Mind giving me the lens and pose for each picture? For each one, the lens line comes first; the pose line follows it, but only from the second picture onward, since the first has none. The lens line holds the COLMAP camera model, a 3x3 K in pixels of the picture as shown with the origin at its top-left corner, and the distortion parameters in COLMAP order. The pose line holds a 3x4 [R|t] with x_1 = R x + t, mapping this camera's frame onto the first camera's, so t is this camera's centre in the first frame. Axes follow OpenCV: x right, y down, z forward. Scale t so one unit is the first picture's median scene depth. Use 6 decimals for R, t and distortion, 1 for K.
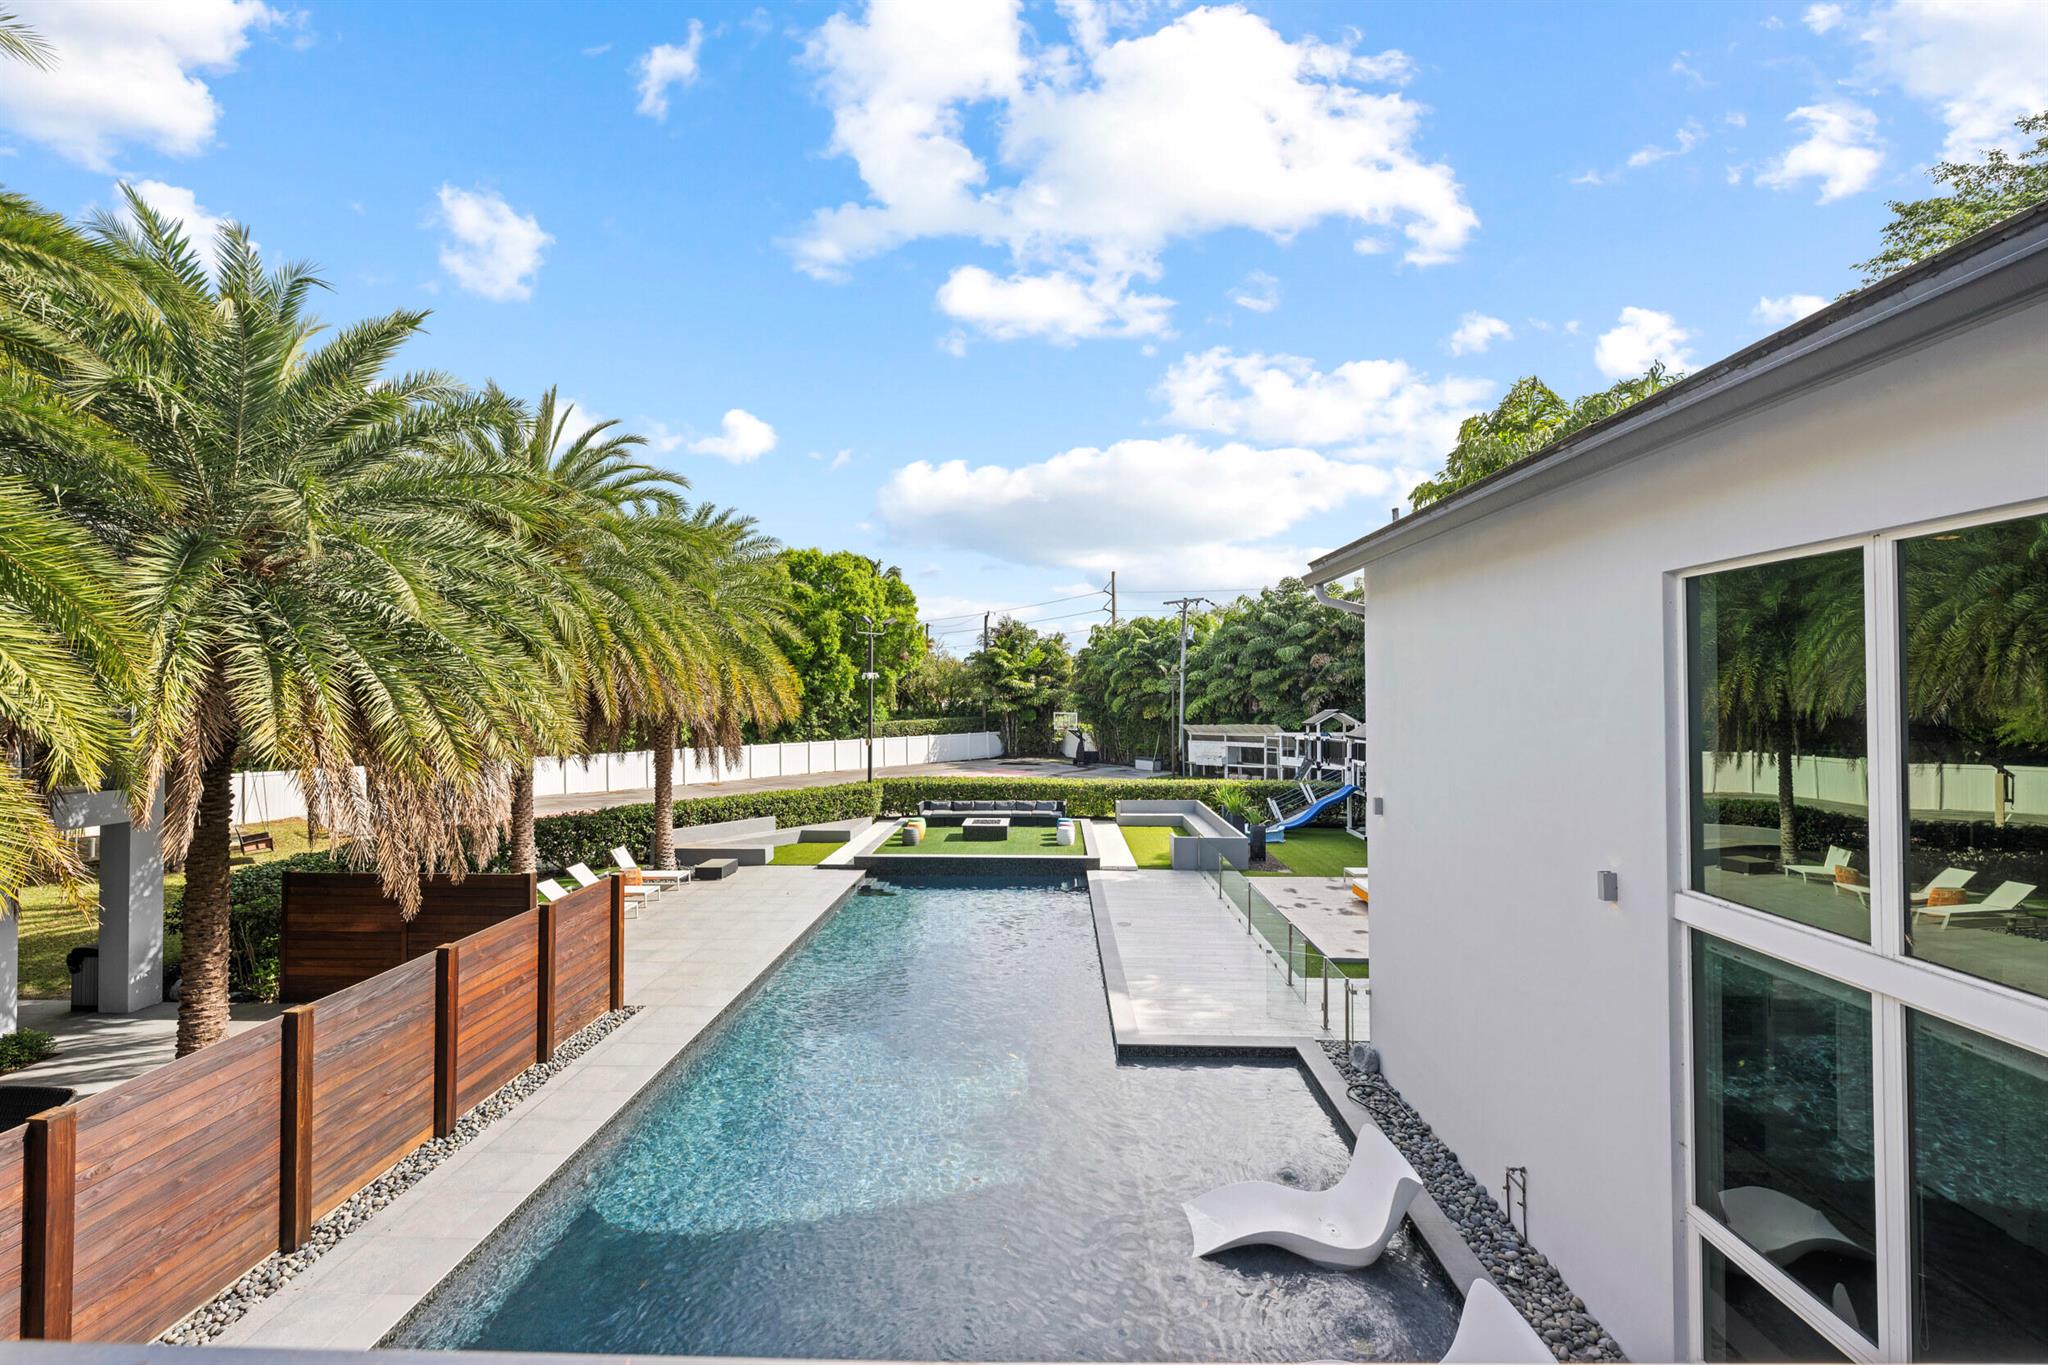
lens RADIAL K [[820.7, 0, 1028.5], [0, 820.7, 687.5], [0, 0, 1]] dist [0.001182, 0.000179]
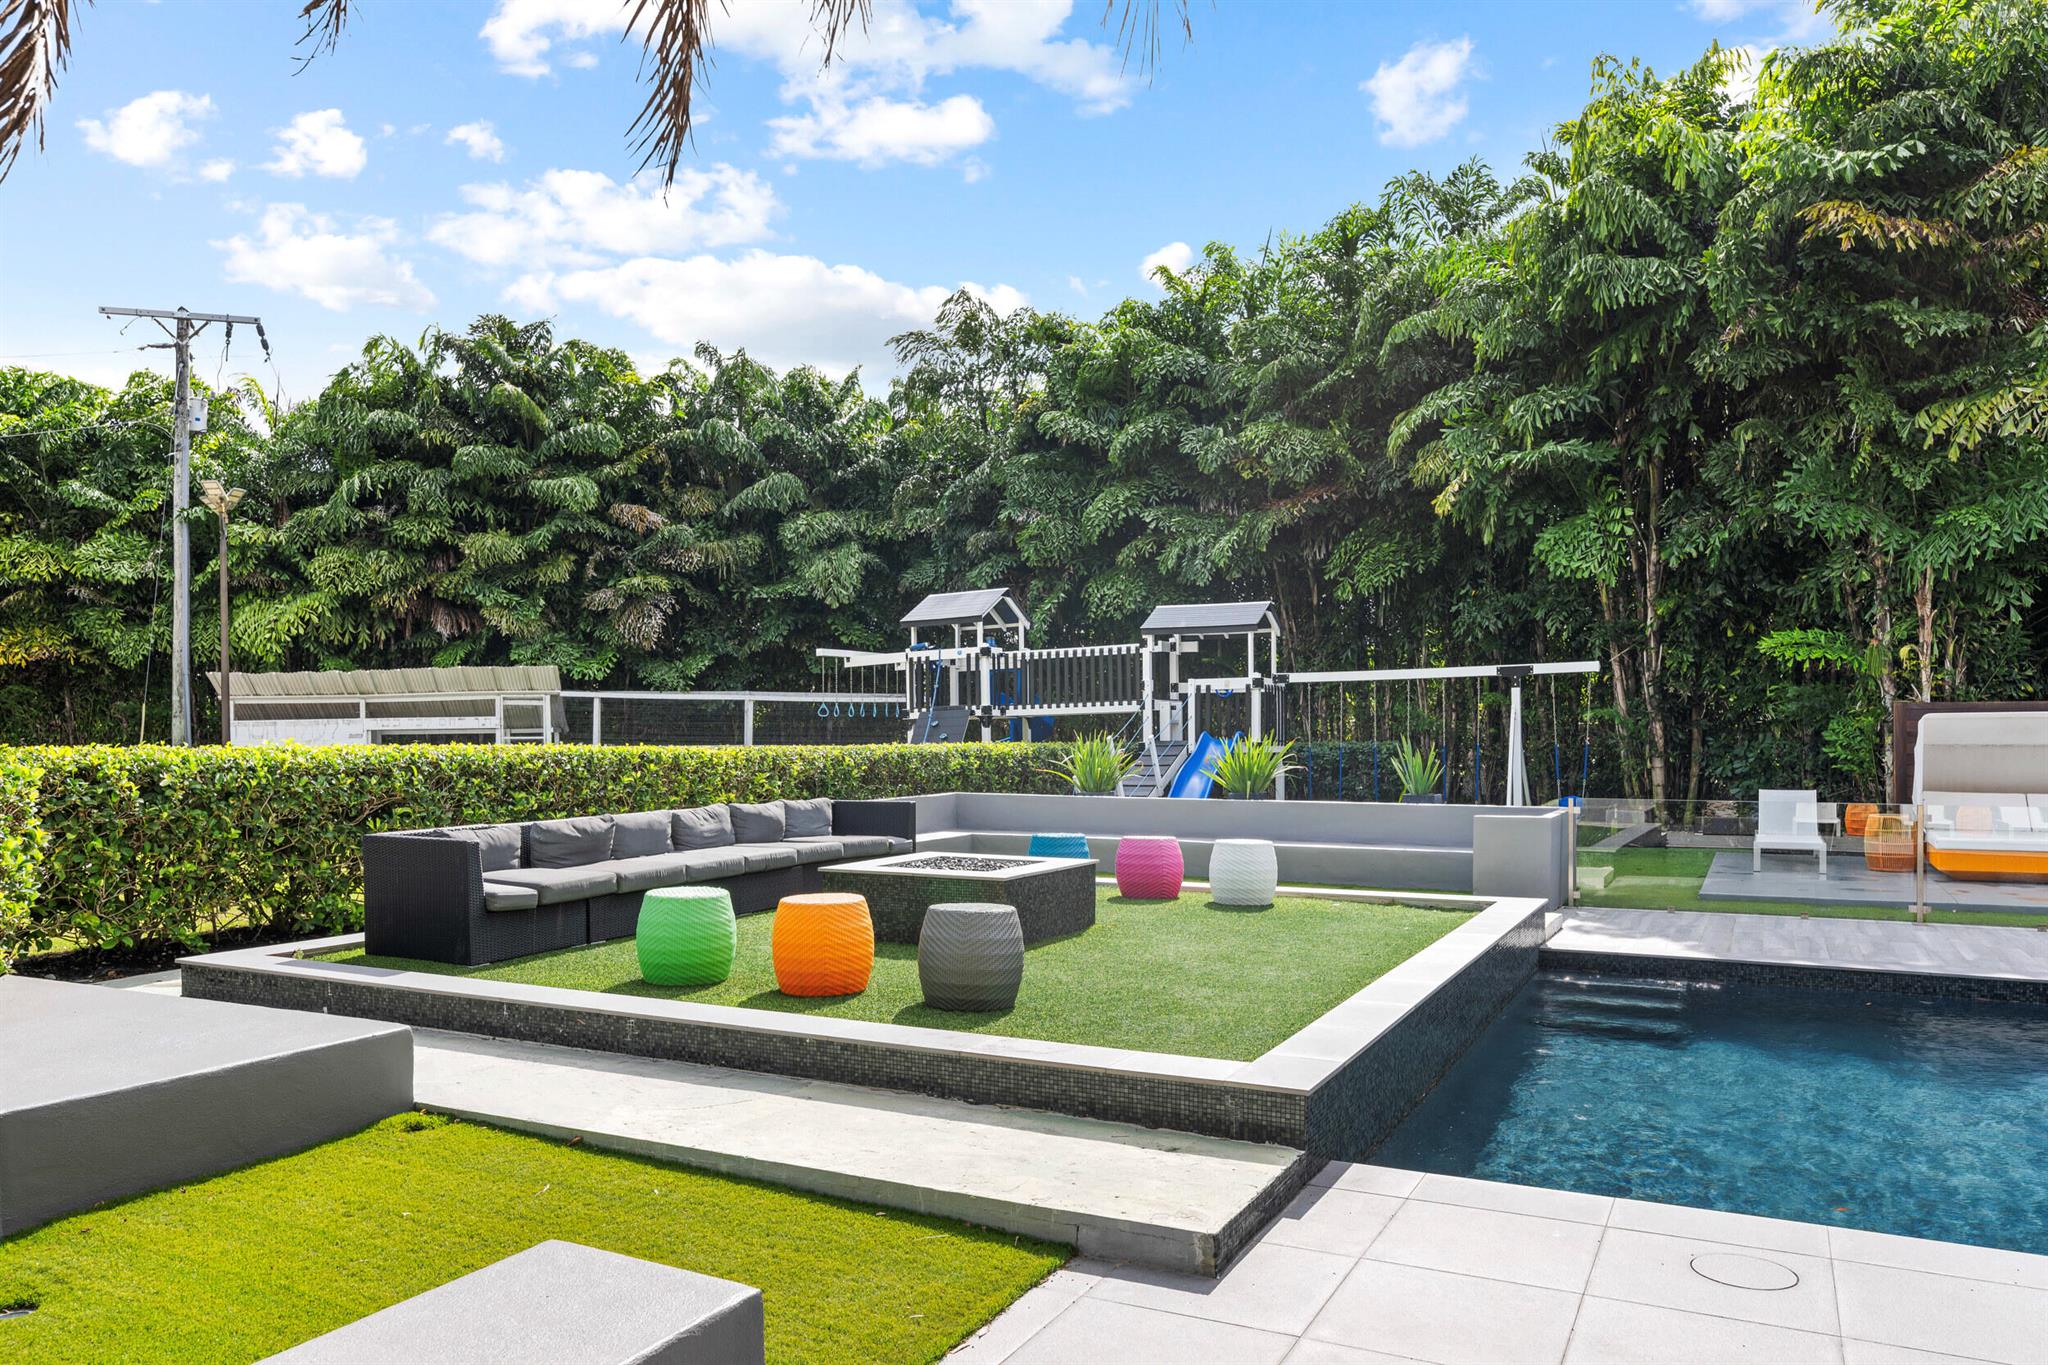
lens RADIAL K [[1435.2, 0, 1022.8], [0, 1435.2, 756.9], [0, 0, 1]] dist [0.001006, 0.001435]
pose [[0.436105, -0.015905, 0.899755, -0.365958], [-0.003793, 0.999802, 0.019512, 0.119400], [-0.899888, -0.011922, 0.435959, 0.768151]]
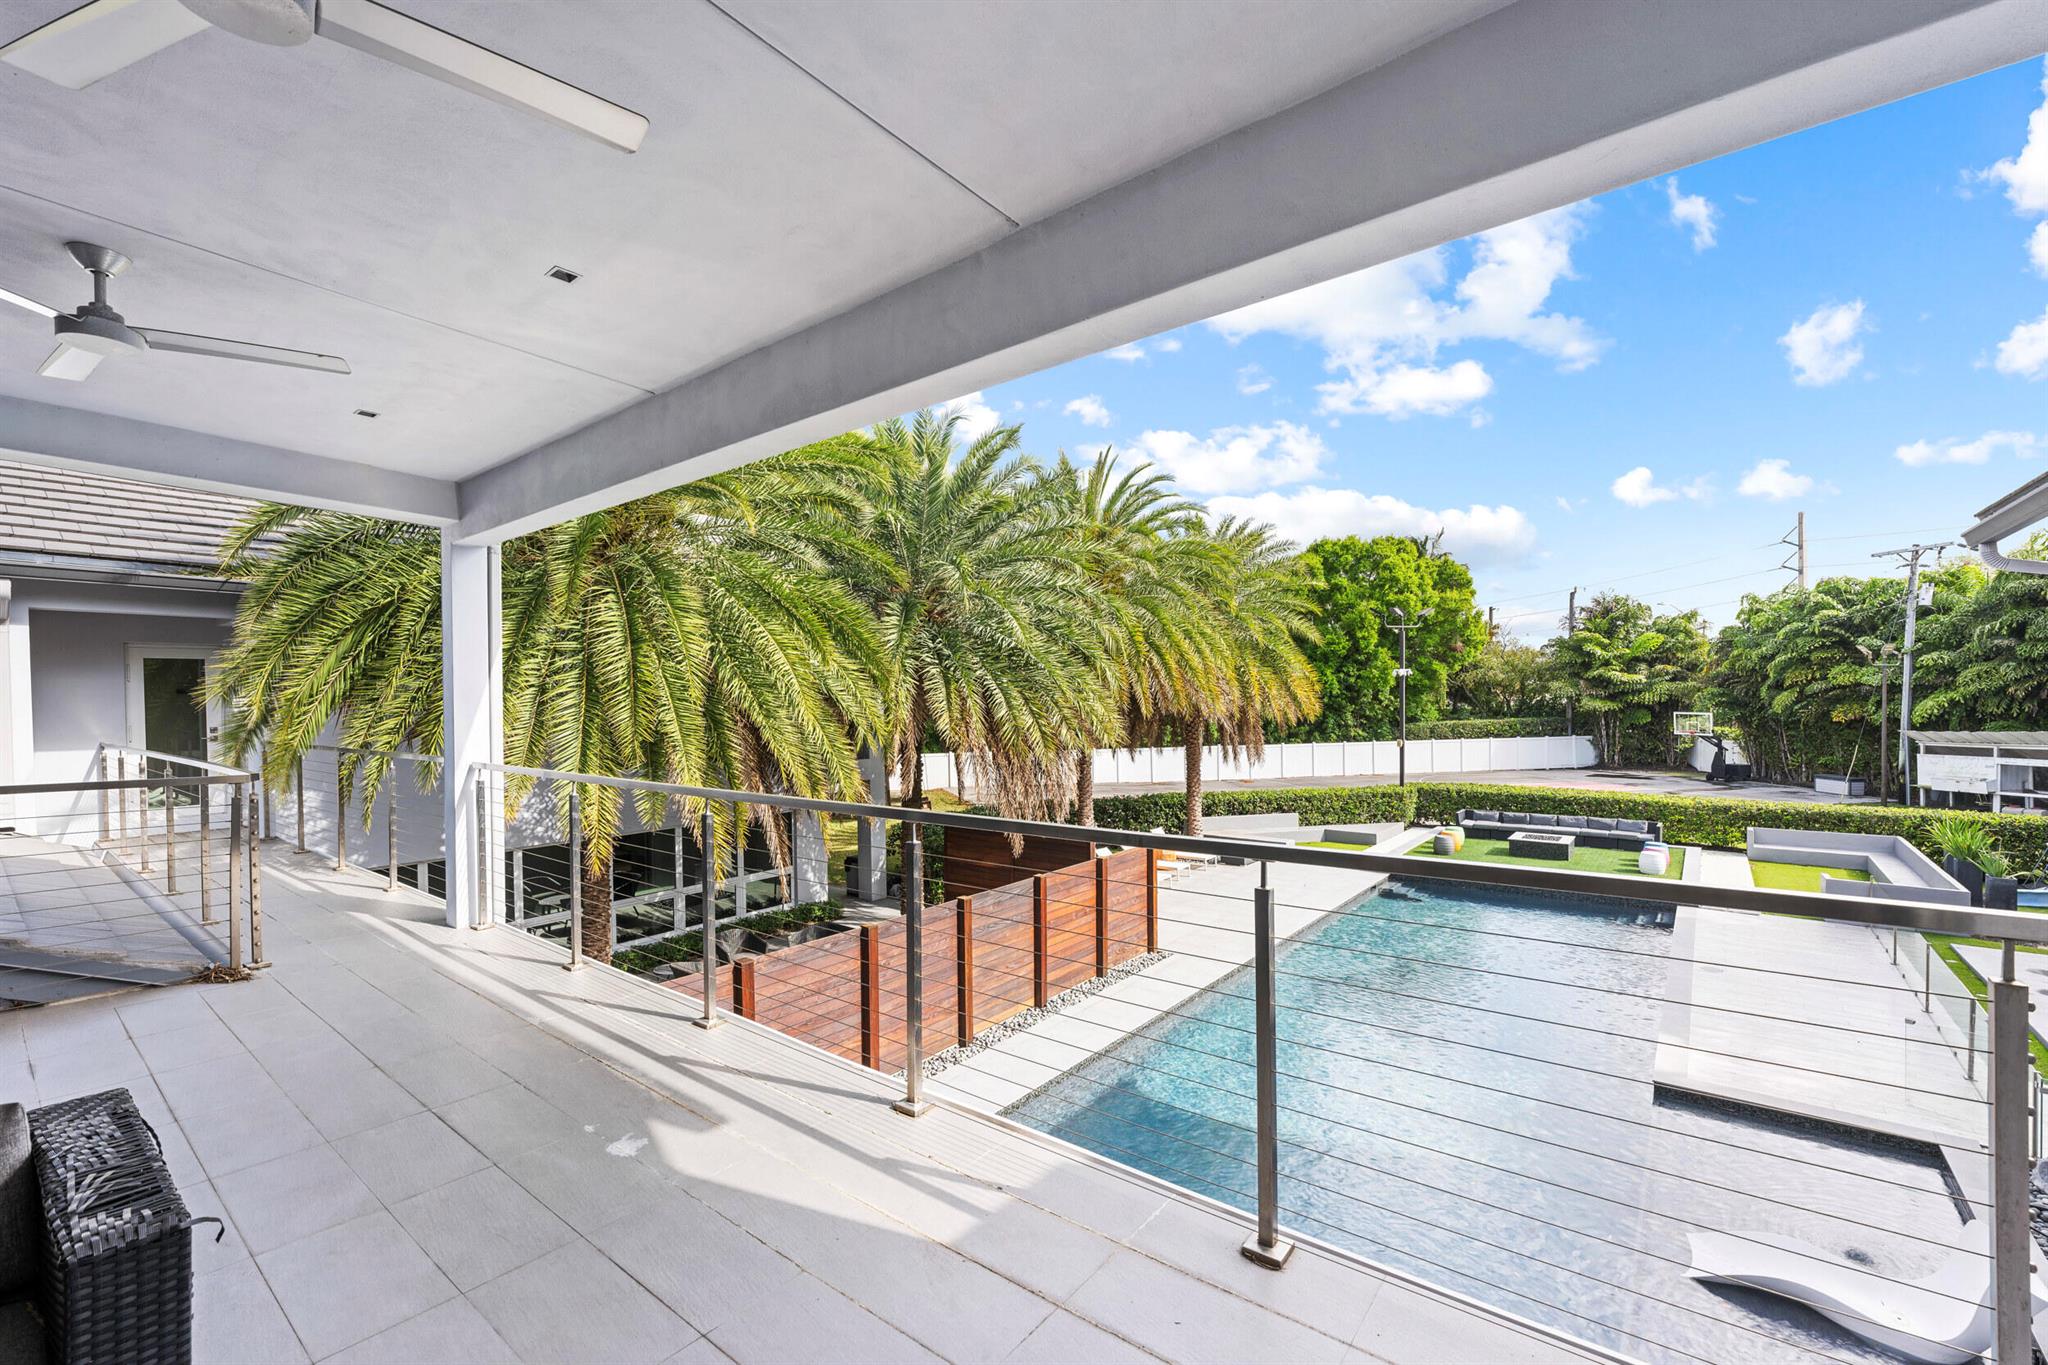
lens RADIAL K [[871.4, 0, 994.2], [0, 871.4, 694.1], [0, 0, 1]] dist [0.000579, -0.000108]
pose [[0.792407, -0.009392, -0.609920, 0.049227], [0.015704, 0.999864, 0.005005, -0.001888], [0.609790, -0.013544, 0.792447, -0.077260]]
